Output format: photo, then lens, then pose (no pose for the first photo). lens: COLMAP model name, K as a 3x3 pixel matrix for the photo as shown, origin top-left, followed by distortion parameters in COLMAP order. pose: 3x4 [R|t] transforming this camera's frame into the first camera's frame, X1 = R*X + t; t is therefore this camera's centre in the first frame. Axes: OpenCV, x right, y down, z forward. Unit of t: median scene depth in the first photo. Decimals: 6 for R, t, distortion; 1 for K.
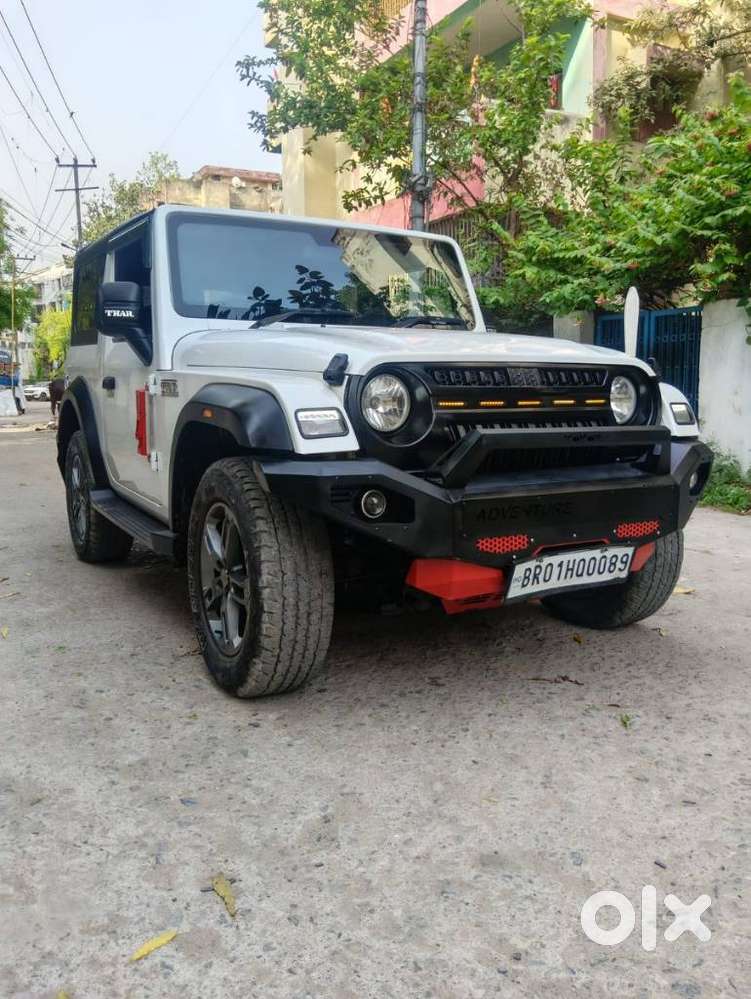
lens RADIAL K [[804.8, 0, 375.5], [0, 804.8, 499.5], [0, 0, 1]] dist [0.077401, -0.202843]
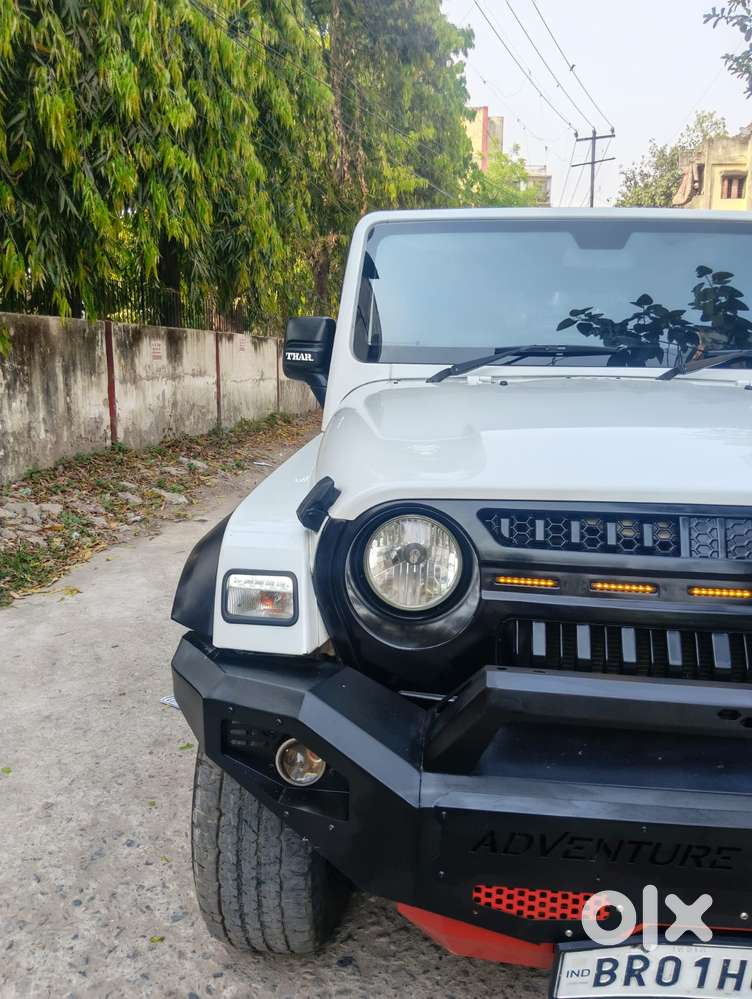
lens RADIAL K [[809.6, 0, 378.5], [0, 809.6, 497.6], [0, 0, 1]] dist [0.038557, -0.101467]
pose [[0.812077, 0.115552, -0.571996, 0.305503], [-0.096313, 0.993296, 0.063924, -0.194300], [0.575548, 0.003179, 0.817762, 0.498828]]
